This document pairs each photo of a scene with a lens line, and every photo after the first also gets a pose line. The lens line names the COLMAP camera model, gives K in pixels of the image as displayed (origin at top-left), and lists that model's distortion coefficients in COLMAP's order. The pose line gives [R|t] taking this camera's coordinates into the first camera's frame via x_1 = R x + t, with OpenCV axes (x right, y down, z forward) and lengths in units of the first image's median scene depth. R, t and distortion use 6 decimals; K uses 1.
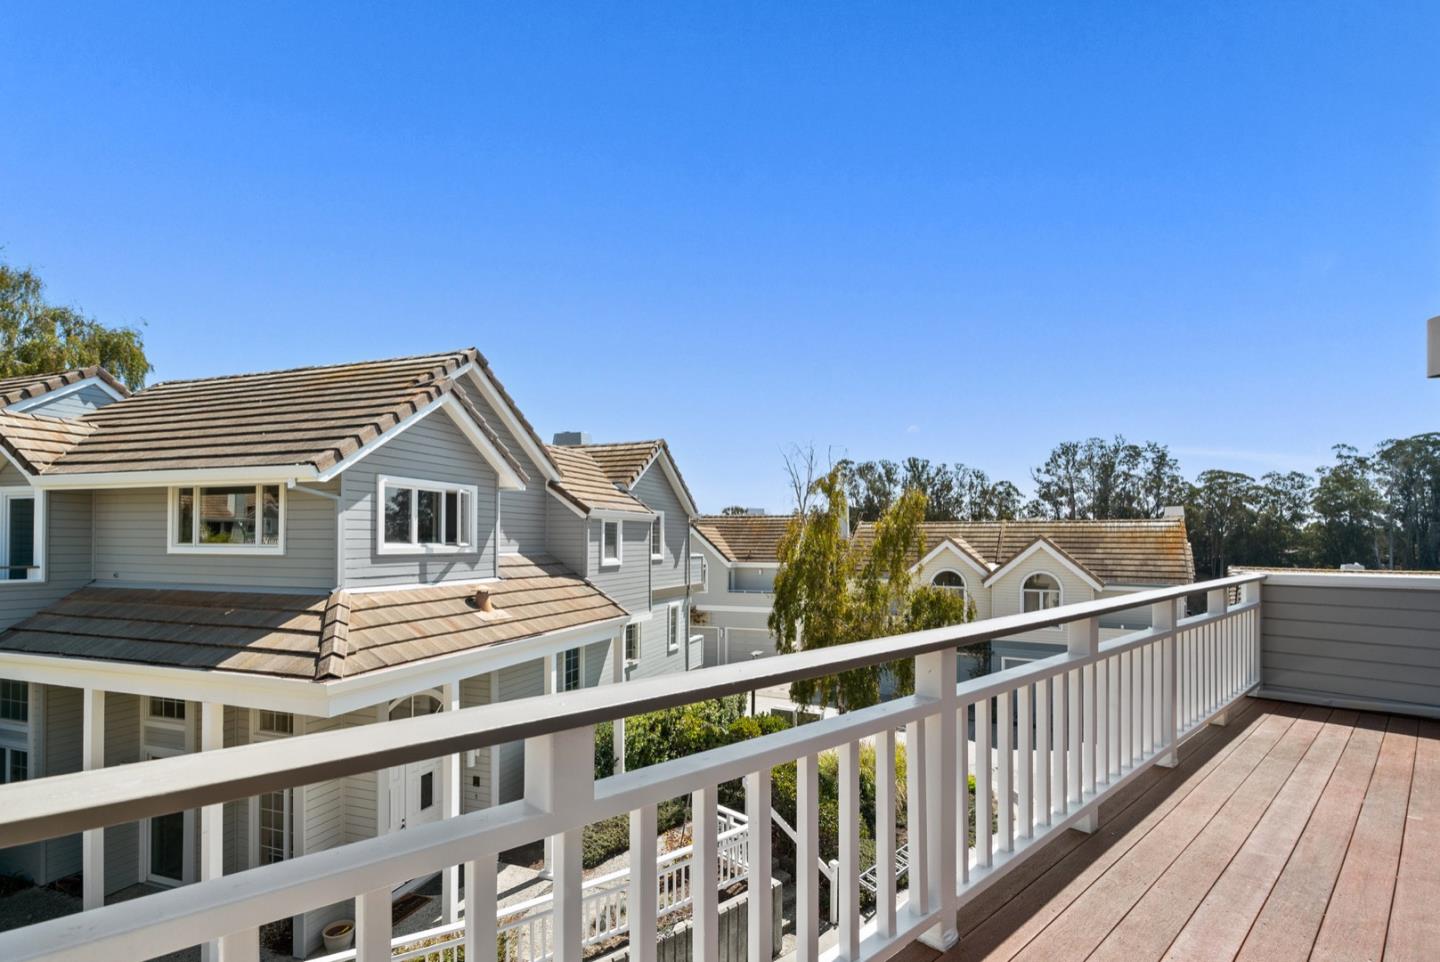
lens RADIAL K [[680.5, 0, 726.9], [0, 680.5, 535.3], [0, 0, 1]] dist [-0.001072, 0.000260]
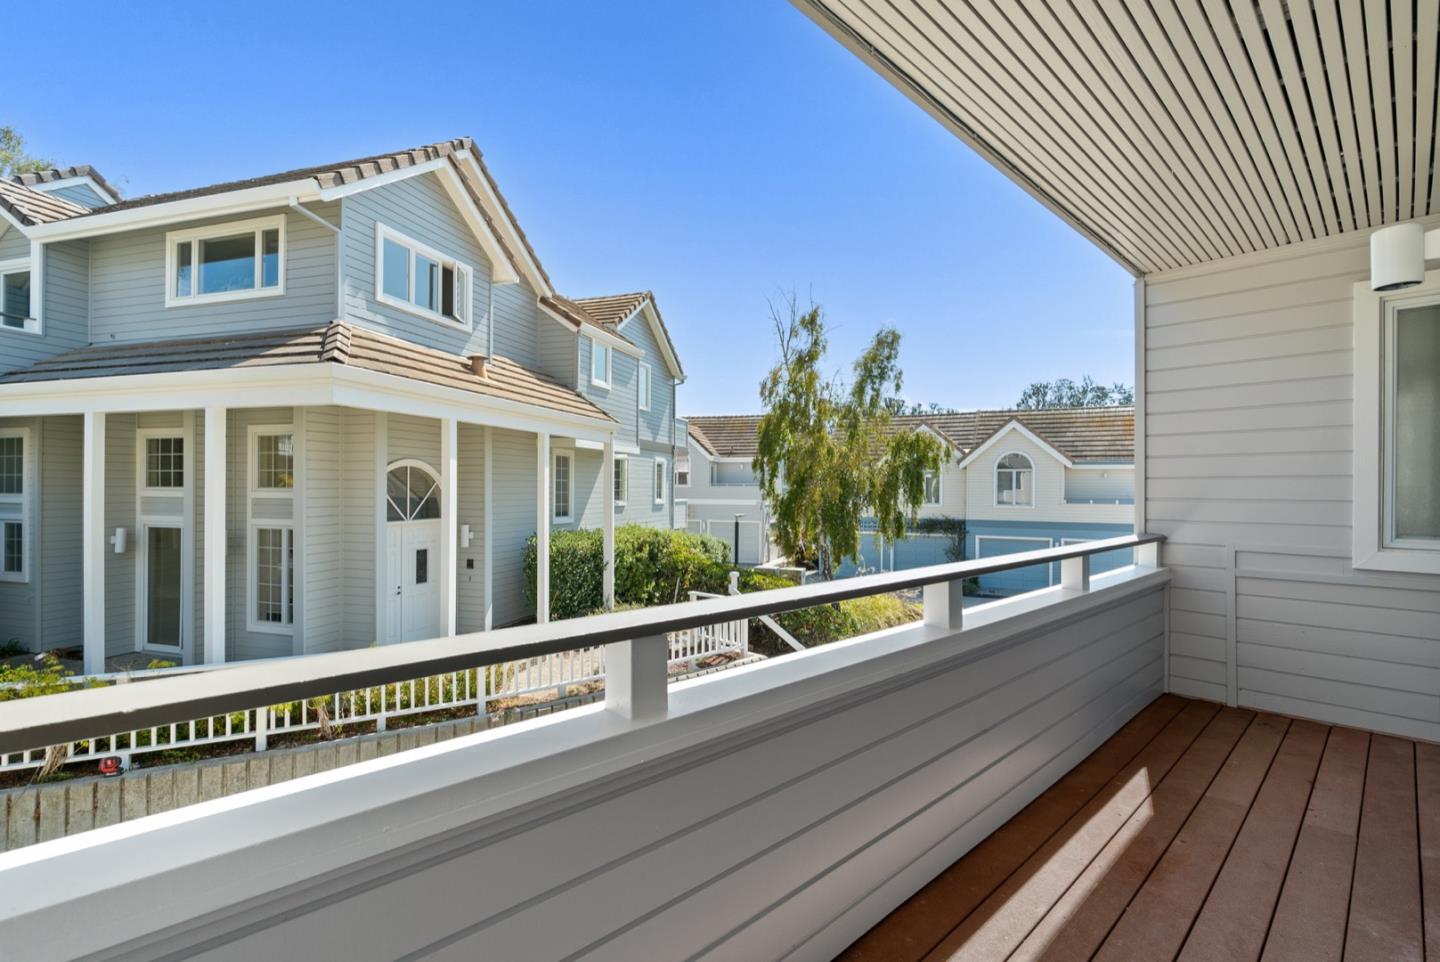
lens RADIAL K [[670.2, 0, 720.9], [0, 670.2, 514.6], [0, 0, 1]] dist [-0.002377, 0.000038]
pose [[0.999683, 0.004597, 0.024738, -0.008530], [-0.004790, 0.999959, 0.007723, 0.143394], [-0.024701, -0.007839, 0.999664, -0.008170]]
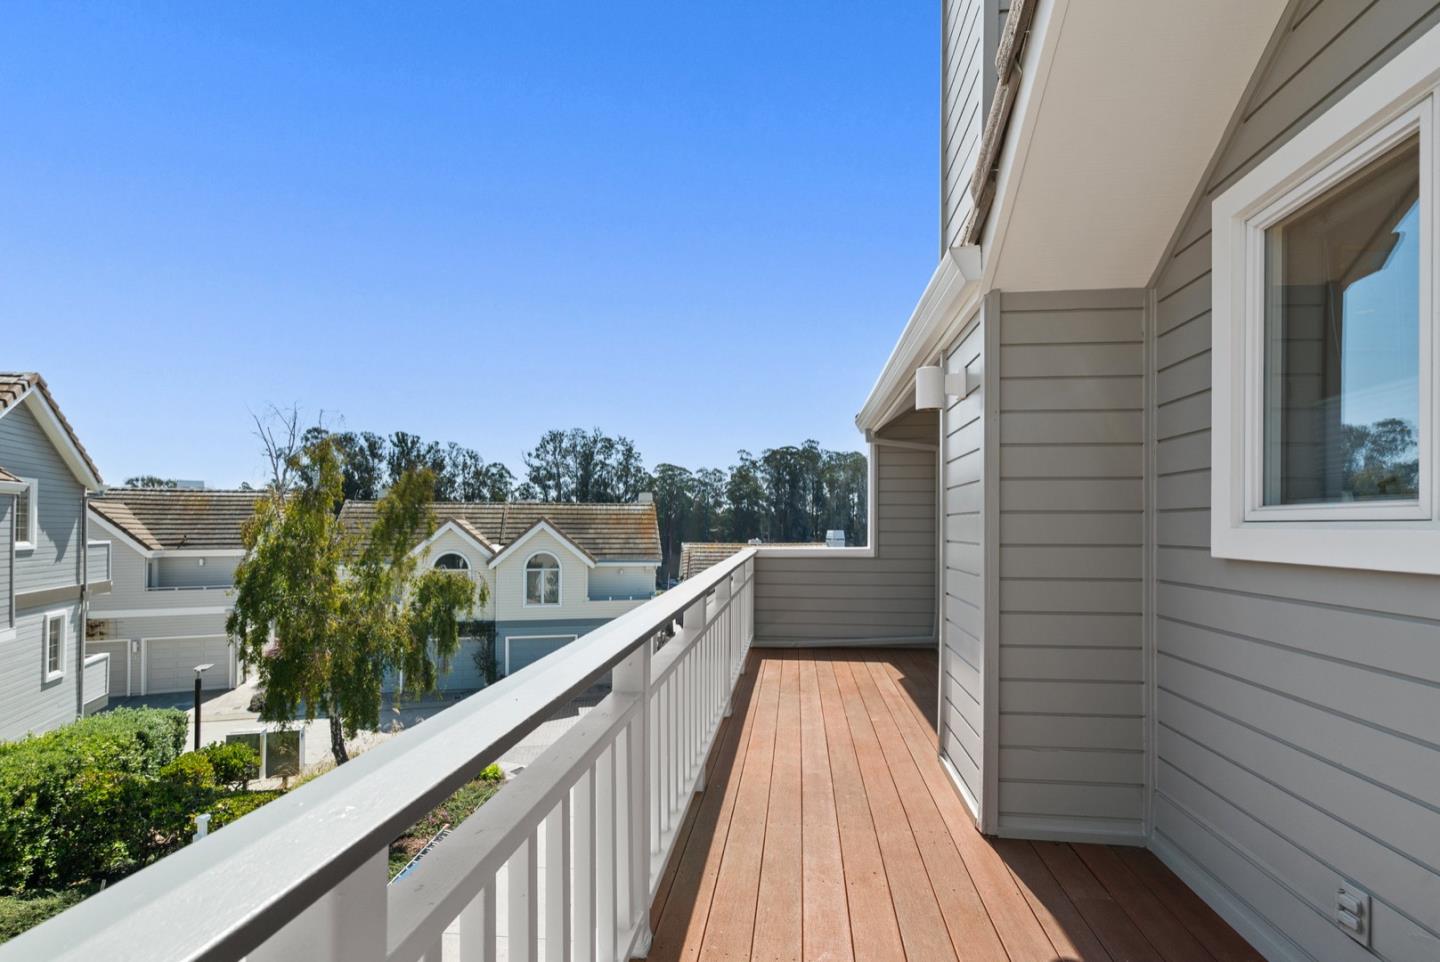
lens RADIAL K [[684.6, 0, 728.3], [0, 684.6, 515.8], [0, 0, 1]] dist [0.001704, 0.000232]
pose [[0.750142, 0.005761, 0.661252, -0.021463], [-0.005266, 0.999982, -0.002738, -0.000112], [-0.661256, -0.001428, 0.750159, 0.019452]]
